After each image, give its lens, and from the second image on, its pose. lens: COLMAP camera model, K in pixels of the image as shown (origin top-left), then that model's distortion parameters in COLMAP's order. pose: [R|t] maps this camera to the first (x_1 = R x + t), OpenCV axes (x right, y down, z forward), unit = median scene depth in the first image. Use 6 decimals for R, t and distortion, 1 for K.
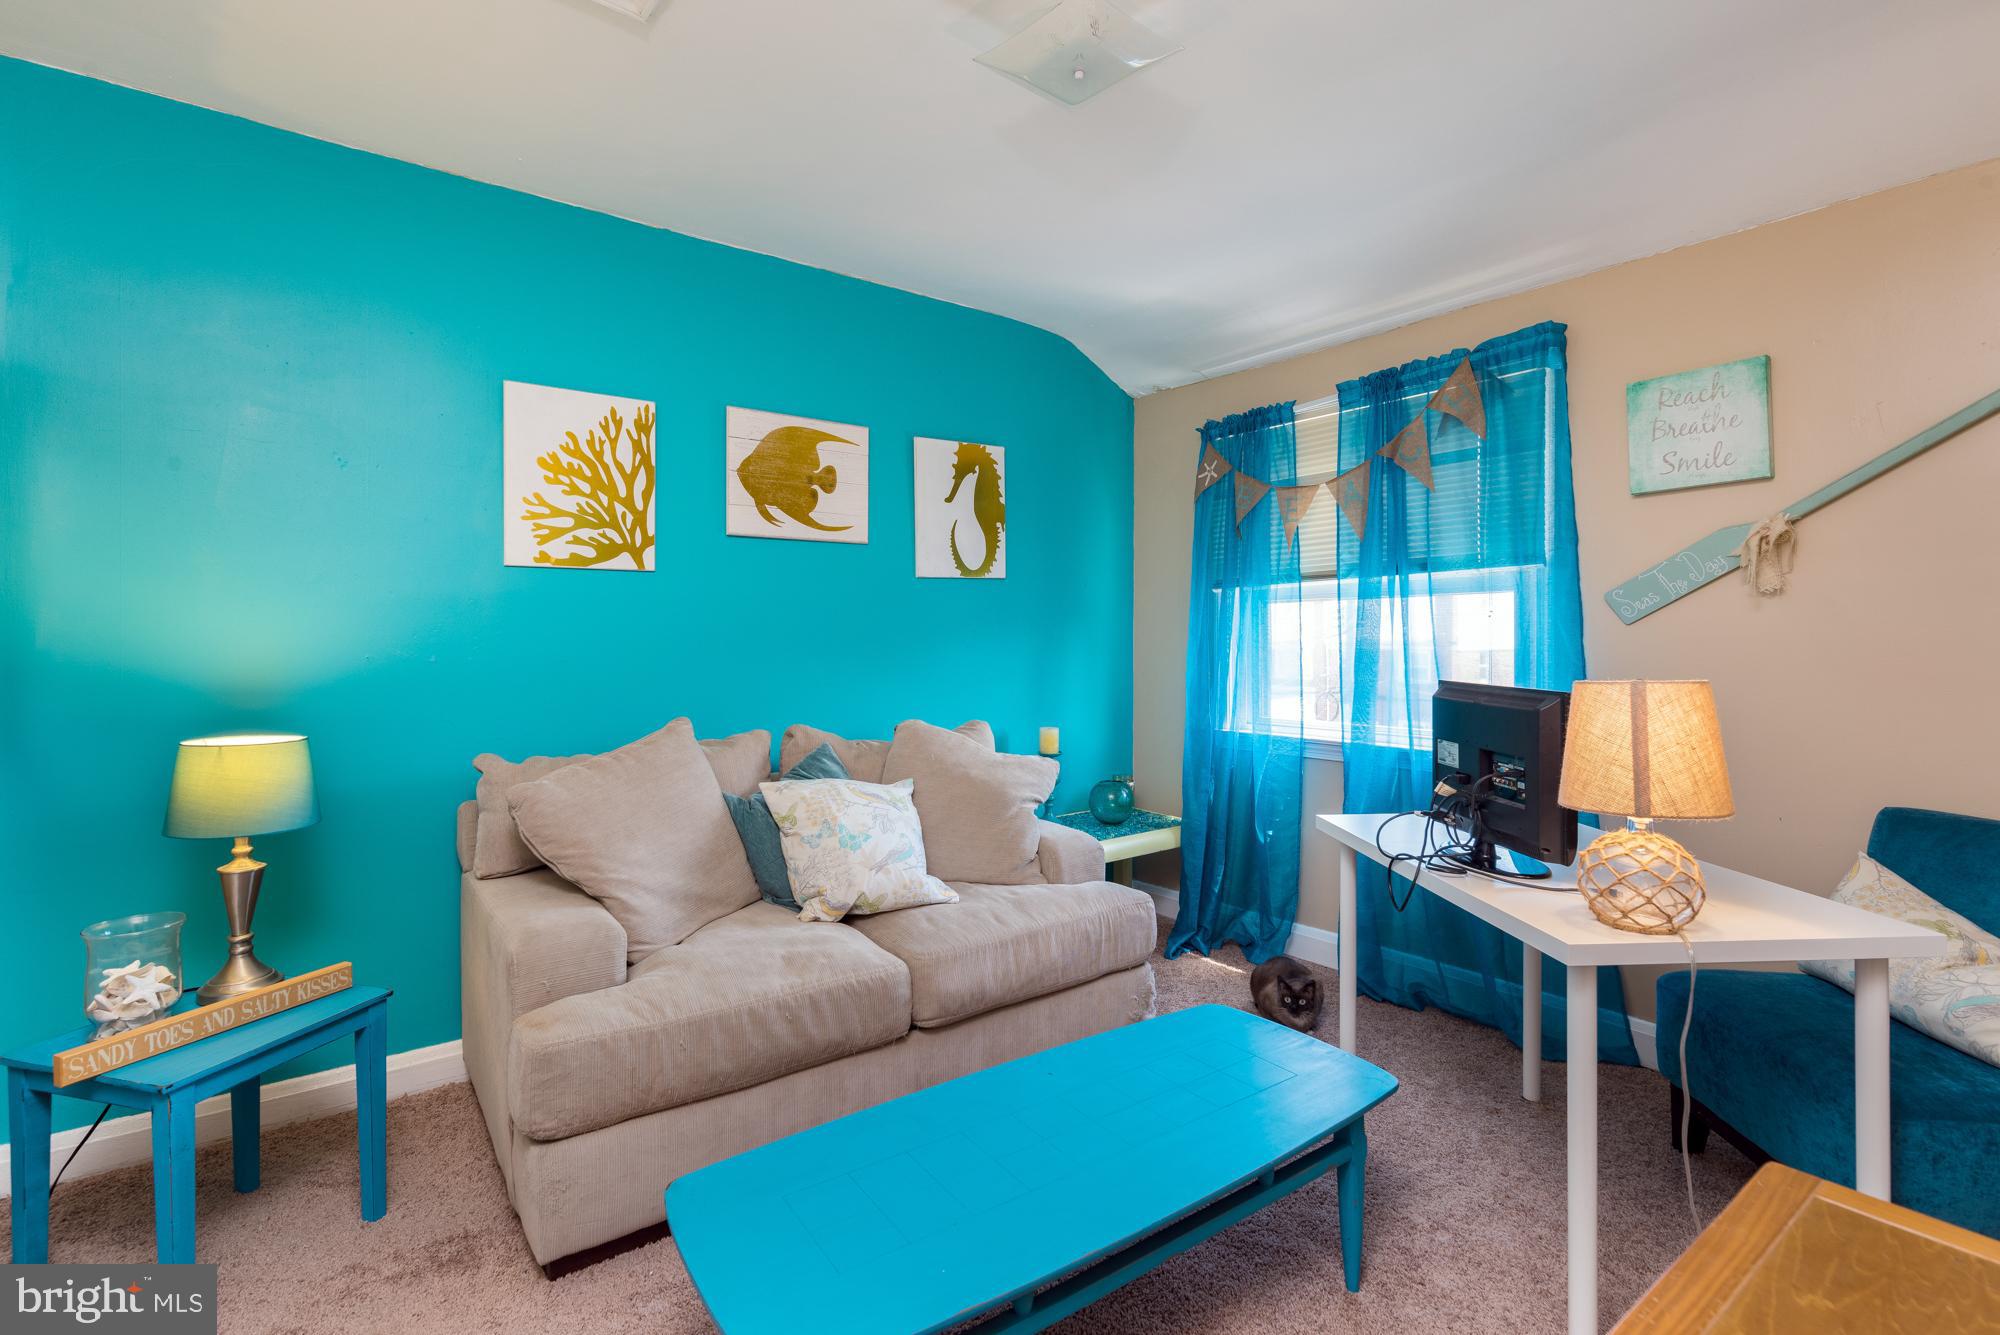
lens RADIAL K [[917.3, 0, 1000.4], [0, 917.3, 654.7], [0, 0, 1]] dist [-0.003344, -0.000039]
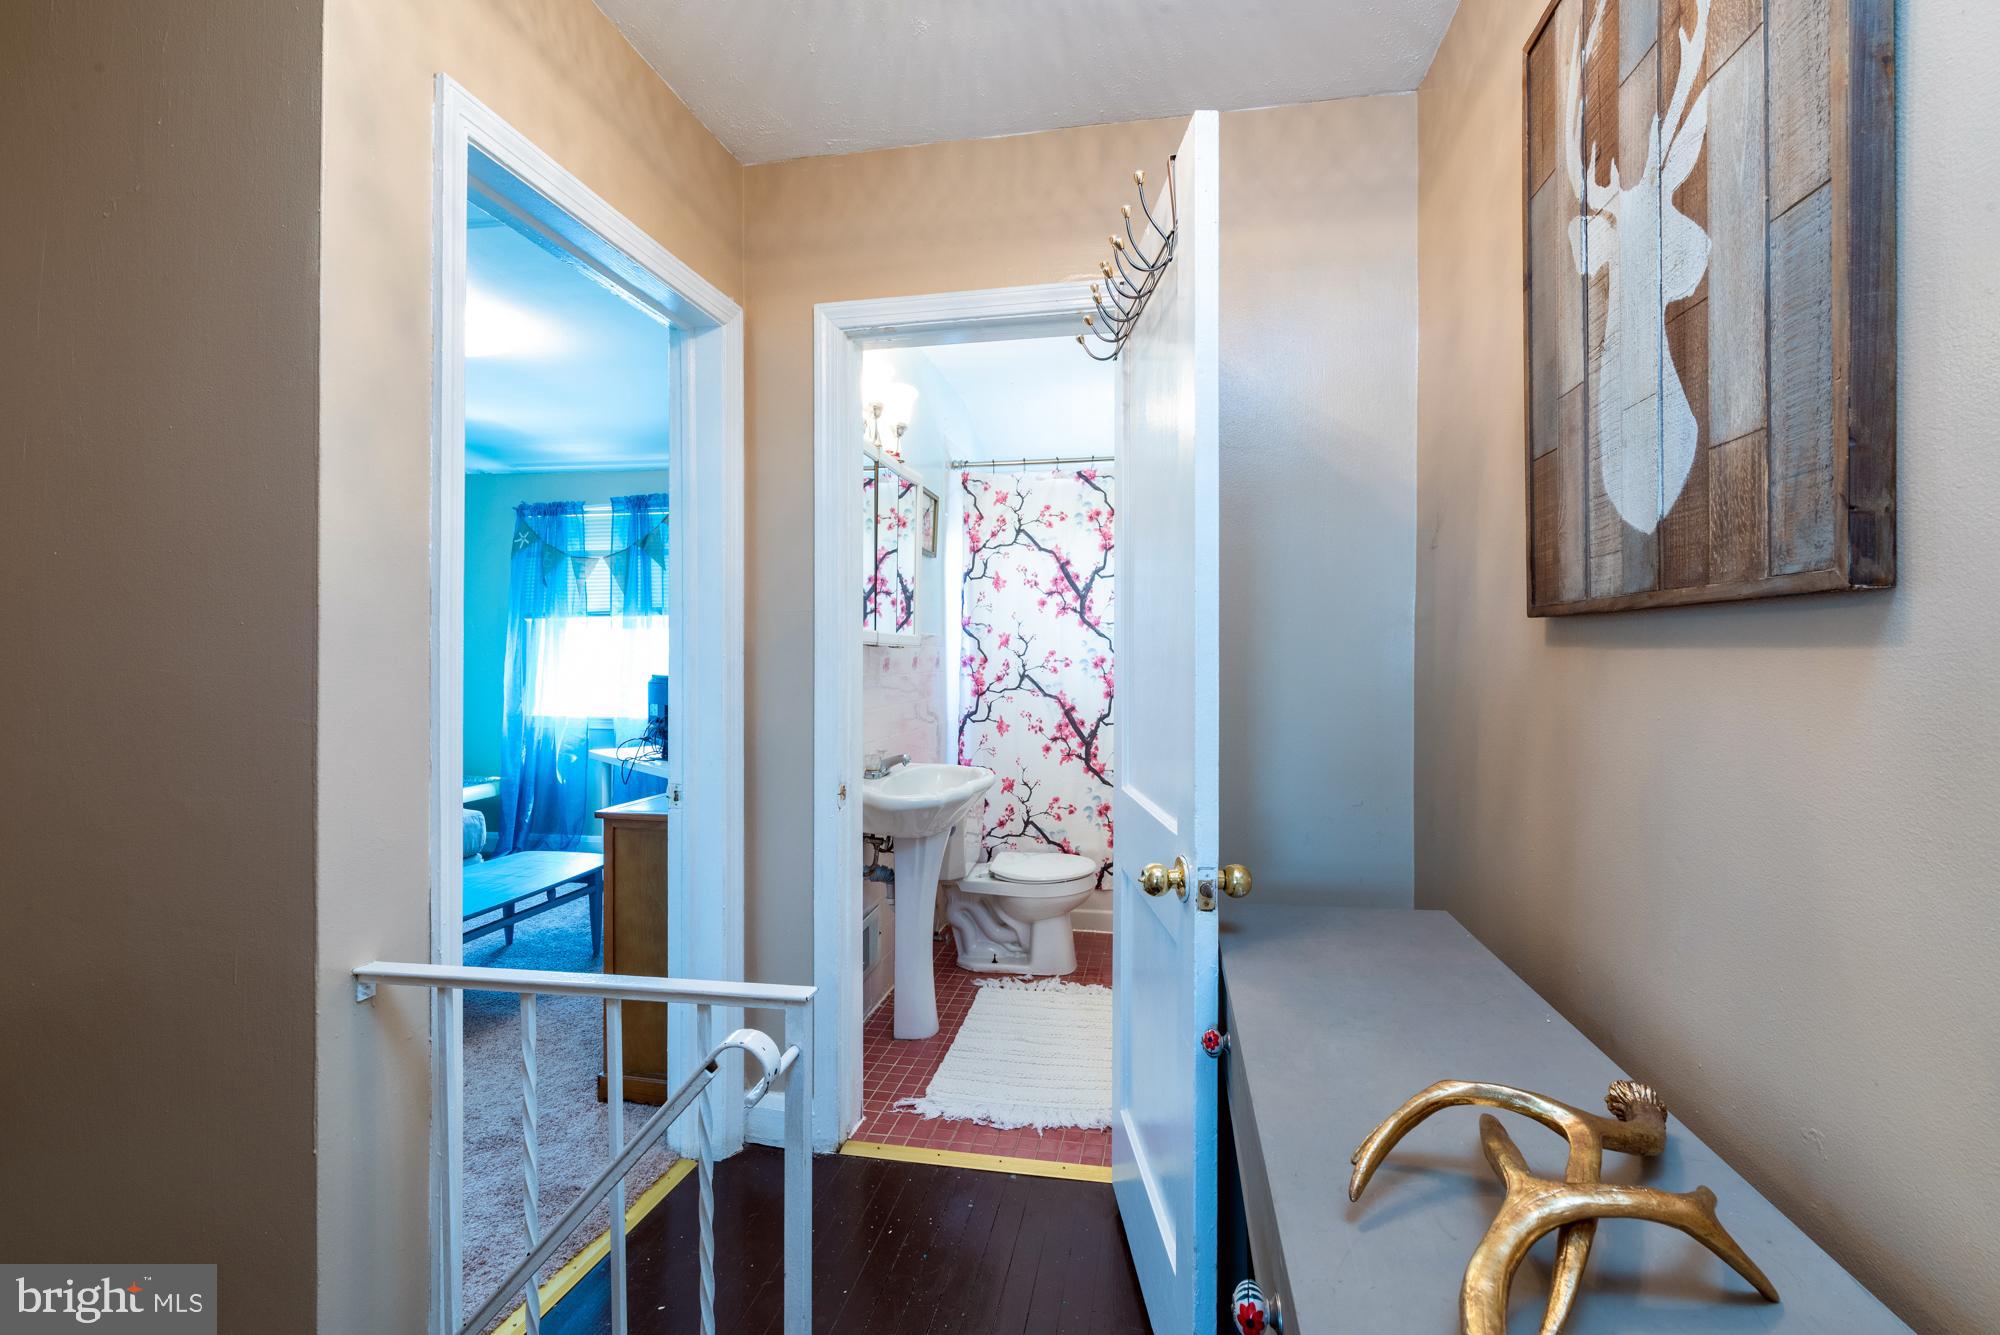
lens RADIAL K [[857.1, 0, 1006.9], [0, 857.1, 664.7], [0, 0, 1]] dist [-0.004346, -0.000420]
pose [[0.738675, 0.004536, 0.674047, -0.131220], [-0.000226, 0.999979, -0.006481, 0.012053], [-0.674062, 0.004634, 0.738660, -0.571285]]
